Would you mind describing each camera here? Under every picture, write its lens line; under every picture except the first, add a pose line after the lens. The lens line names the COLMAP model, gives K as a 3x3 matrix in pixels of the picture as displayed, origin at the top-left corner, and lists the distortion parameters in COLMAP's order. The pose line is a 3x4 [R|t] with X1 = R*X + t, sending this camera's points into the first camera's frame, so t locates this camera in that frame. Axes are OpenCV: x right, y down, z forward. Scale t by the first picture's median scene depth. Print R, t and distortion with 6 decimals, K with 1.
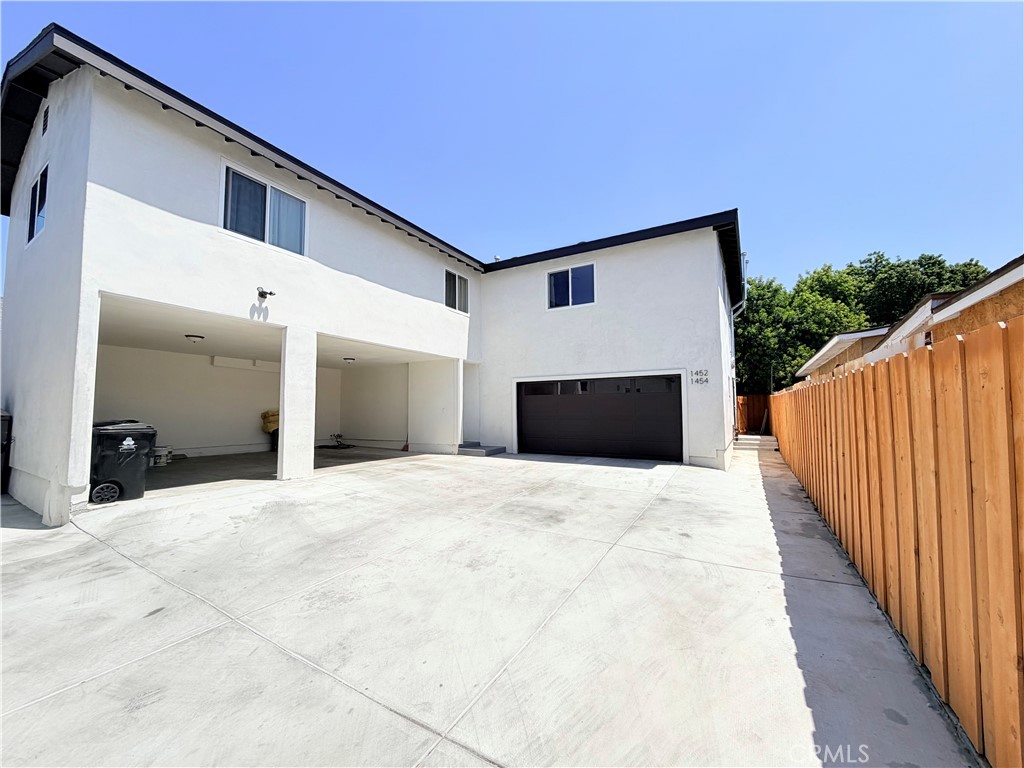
lens RADIAL K [[406.6, 0, 512.3], [0, 406.6, 384.5], [0, 0, 1]] dist [-0.002601, 0.000221]
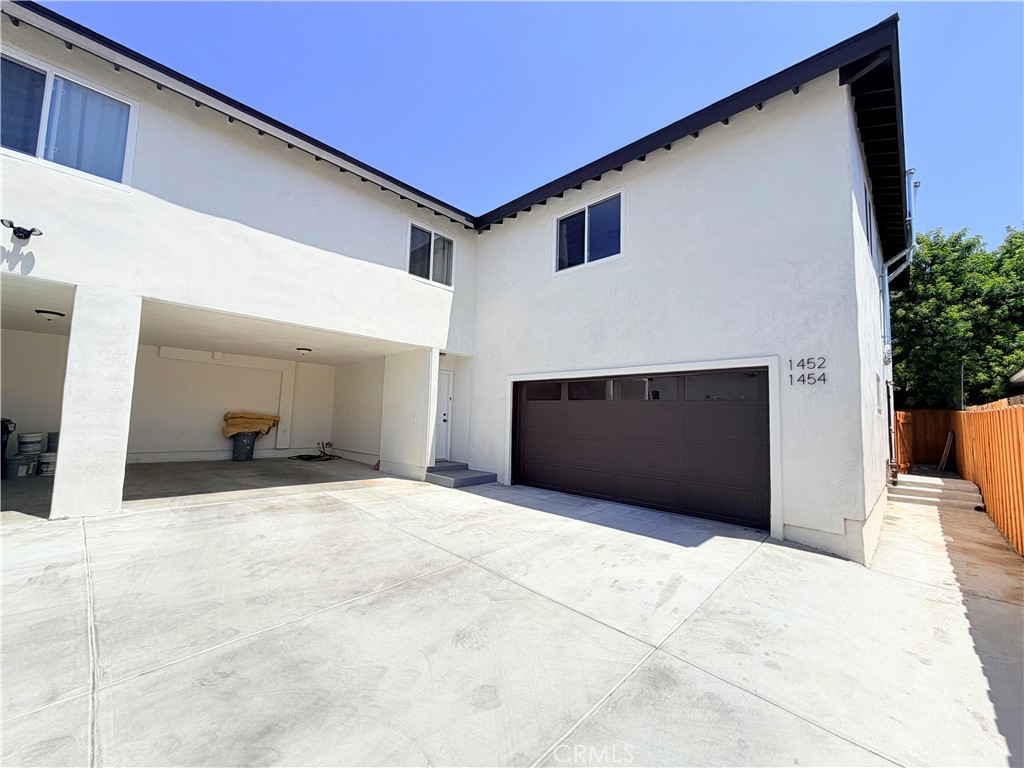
lens RADIAL K [[406.6, 0, 509.7], [0, 406.6, 384.9], [0, 0, 1]] dist [-0.002601, 0.000221]
pose [[0.967889, 0.013268, -0.251027, 0.189631], [-0.017439, 0.999744, -0.014397, 0.010861], [0.250772, 0.018313, 0.967873, 0.344749]]
